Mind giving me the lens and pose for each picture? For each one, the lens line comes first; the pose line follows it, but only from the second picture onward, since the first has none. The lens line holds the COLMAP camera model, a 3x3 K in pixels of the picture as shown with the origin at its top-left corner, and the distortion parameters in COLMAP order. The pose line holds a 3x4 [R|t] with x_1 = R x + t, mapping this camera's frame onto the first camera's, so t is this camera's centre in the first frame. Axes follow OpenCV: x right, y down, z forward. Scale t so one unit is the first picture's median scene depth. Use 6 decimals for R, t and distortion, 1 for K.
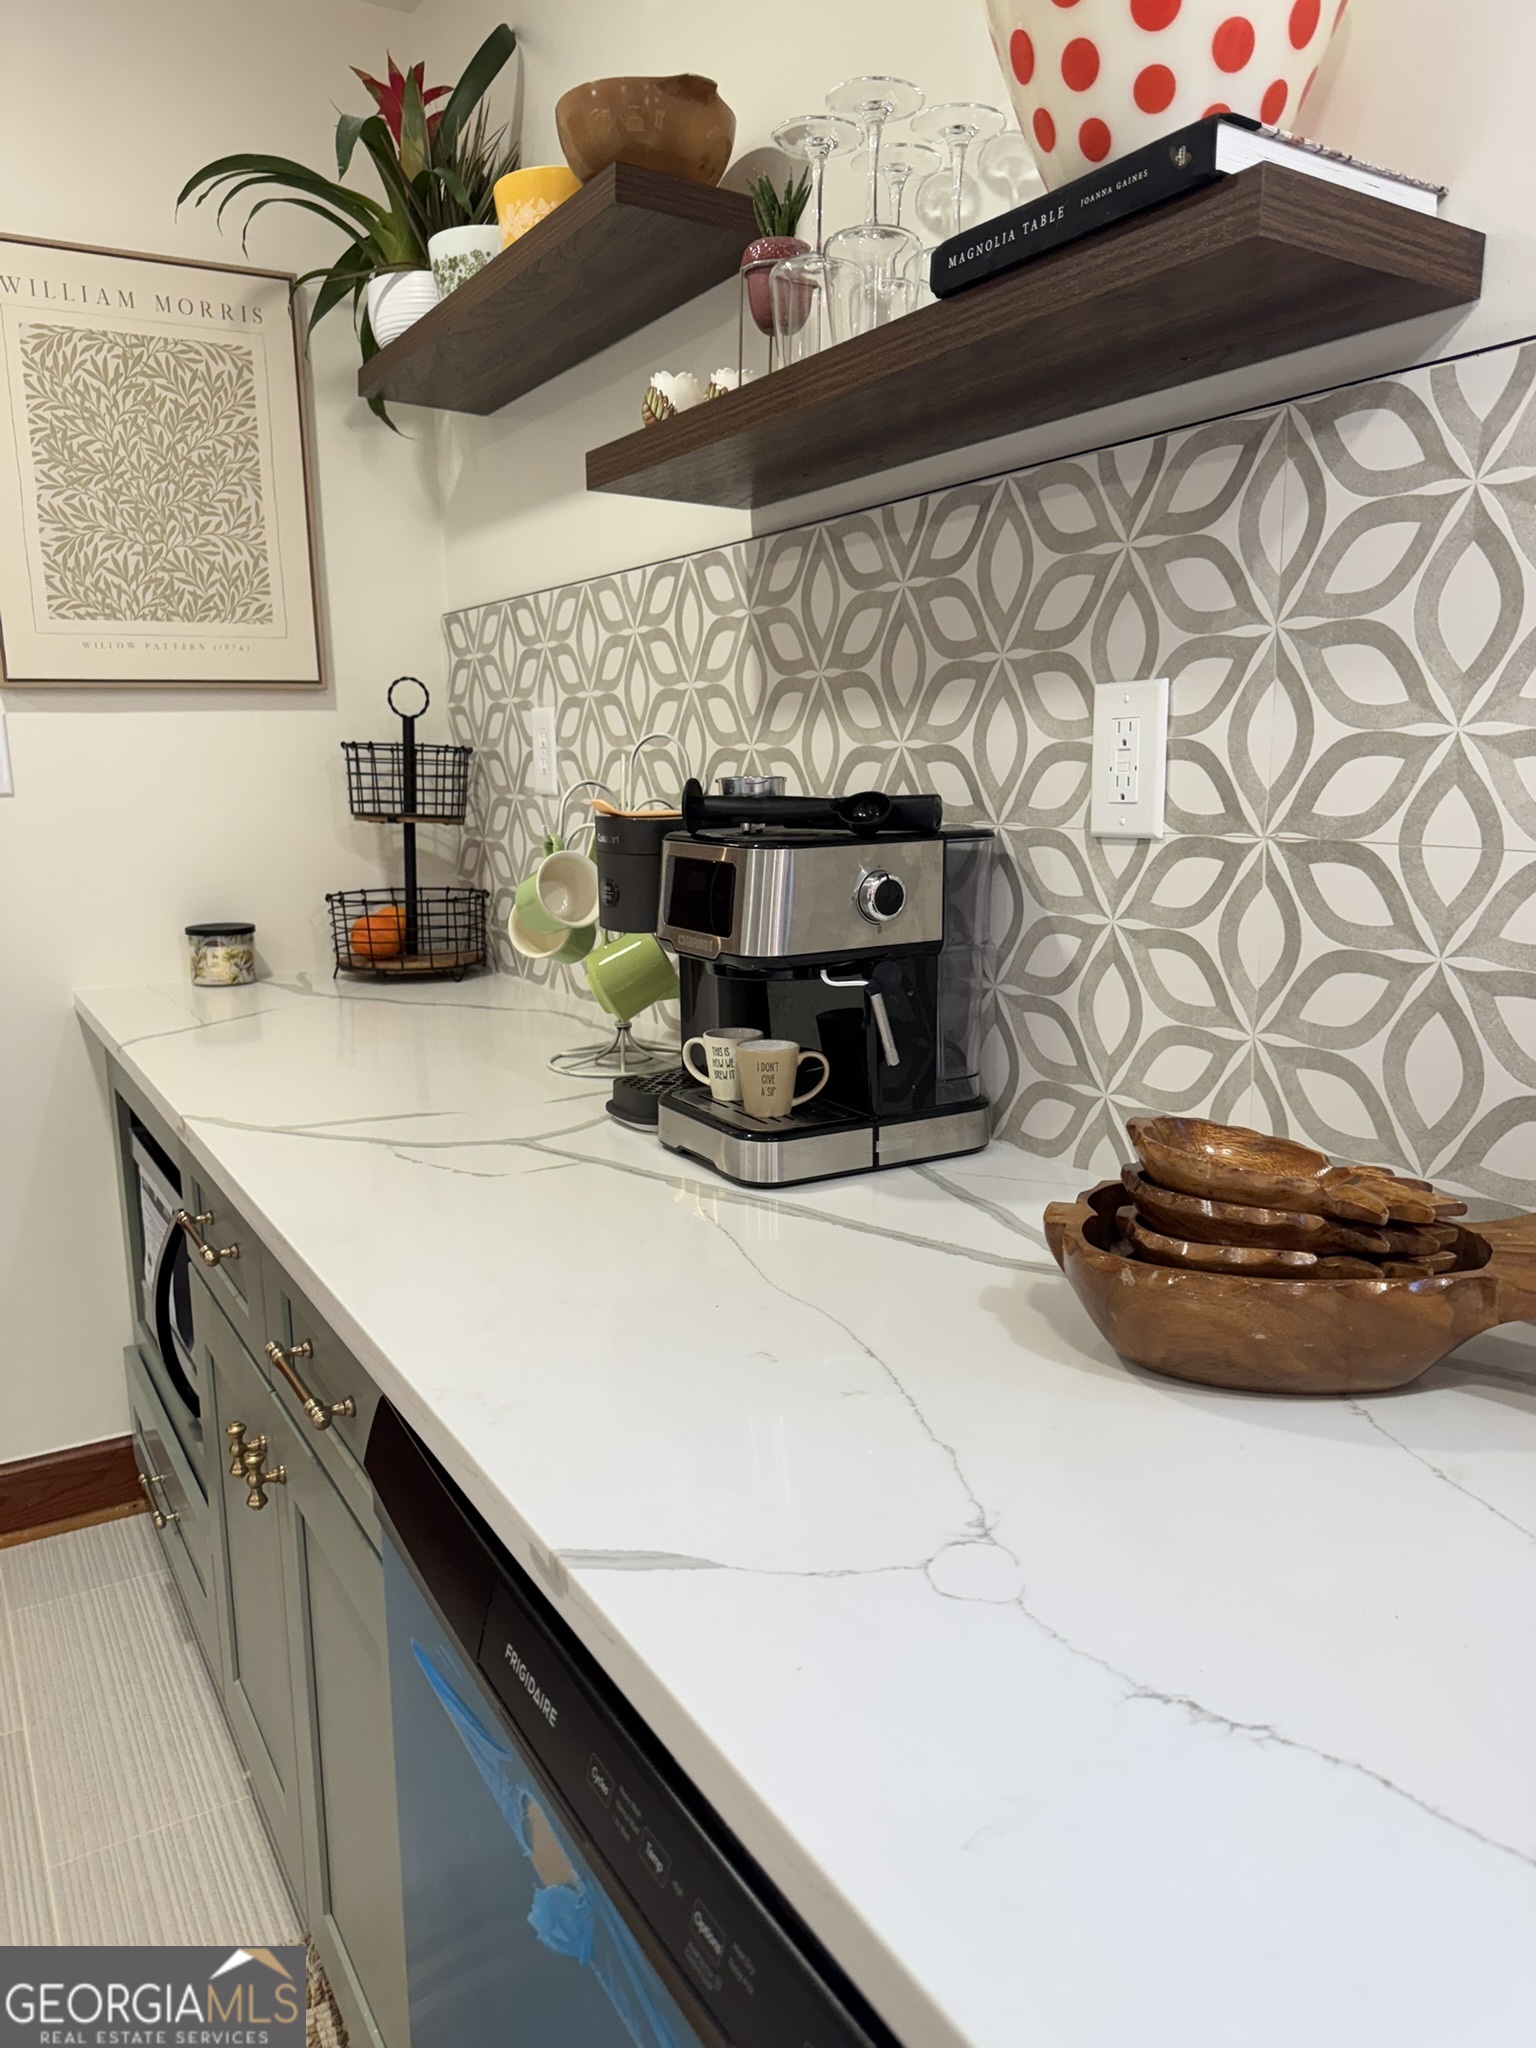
lens RADIAL K [[1447.1, 0, 762.7], [0, 1447.1, 1042.7], [0, 0, 1]] dist [0.032415, -0.048734]
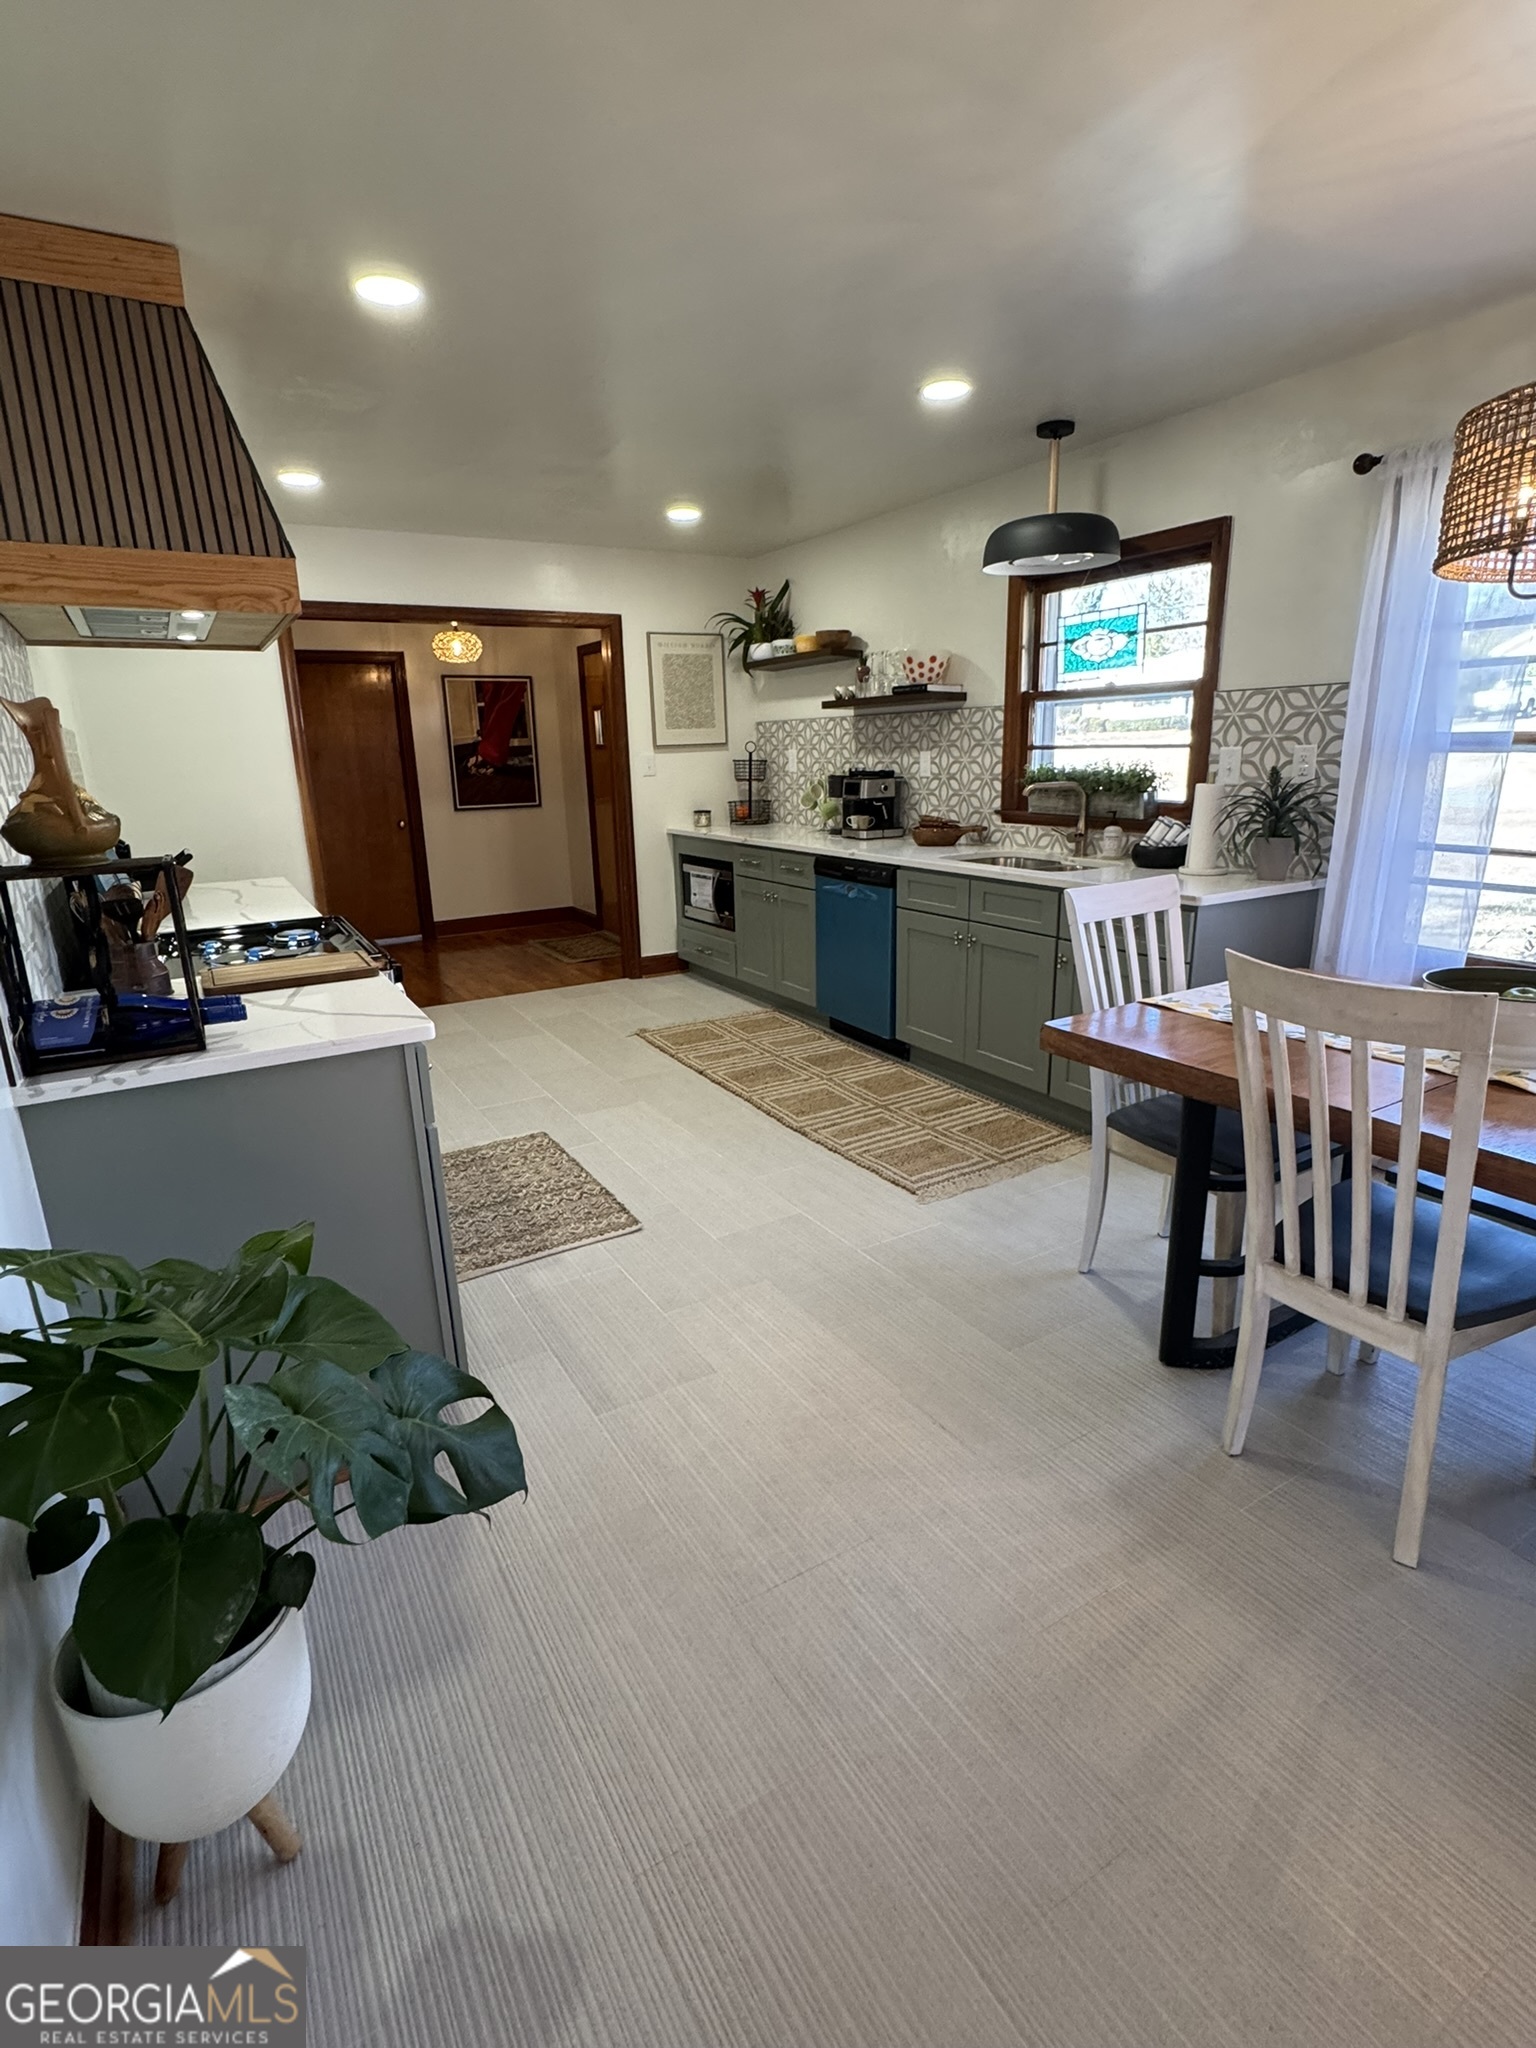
lens RADIAL K [[999.1, 0, 764.0], [0, 999.1, 1030.2], [0, 0, 1]] dist [-0.004659, -0.000411]
pose [[0.999784, -0.014414, -0.015006, -0.294134], [0.015571, 0.996664, 0.080115, 0.446542], [0.013801, -0.080331, 0.996673, -2.557931]]
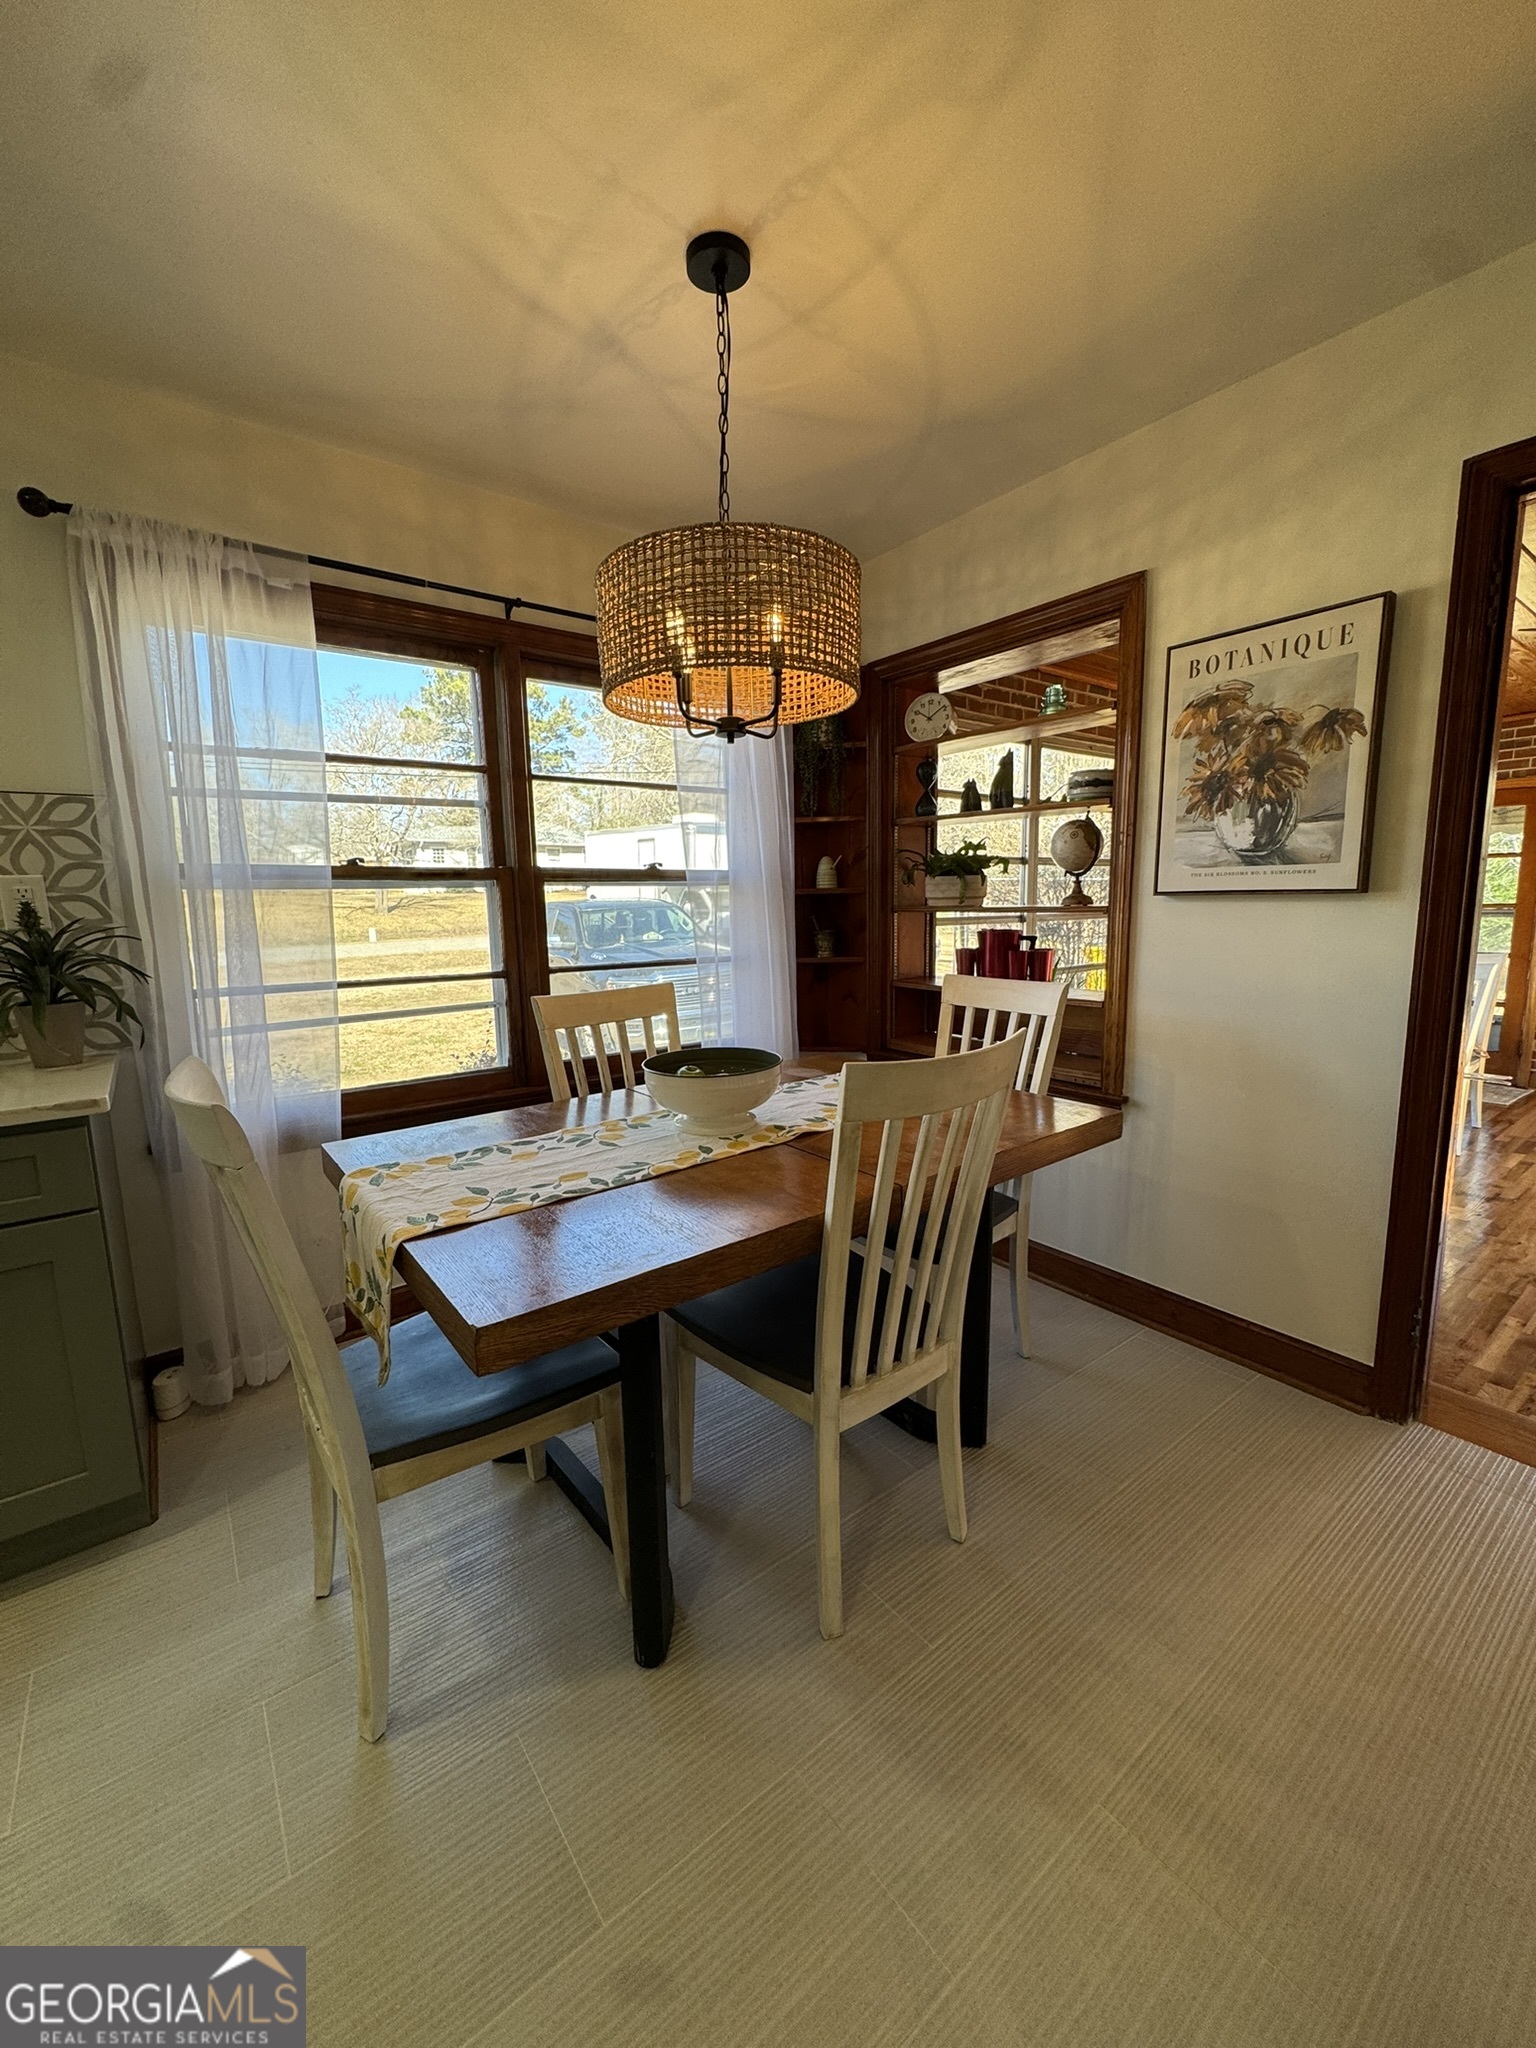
lens RADIAL K [[823.7, 0, 778.5], [0, 823.7, 1023.0], [0, 0, 1]] dist [-0.001370, -0.000055]
pose [[-0.108715, -0.140869, 0.984041, -0.526905], [0.212983, 0.963620, 0.161476, 0.279154], [-0.970989, 0.227138, -0.074757, -1.297426]]
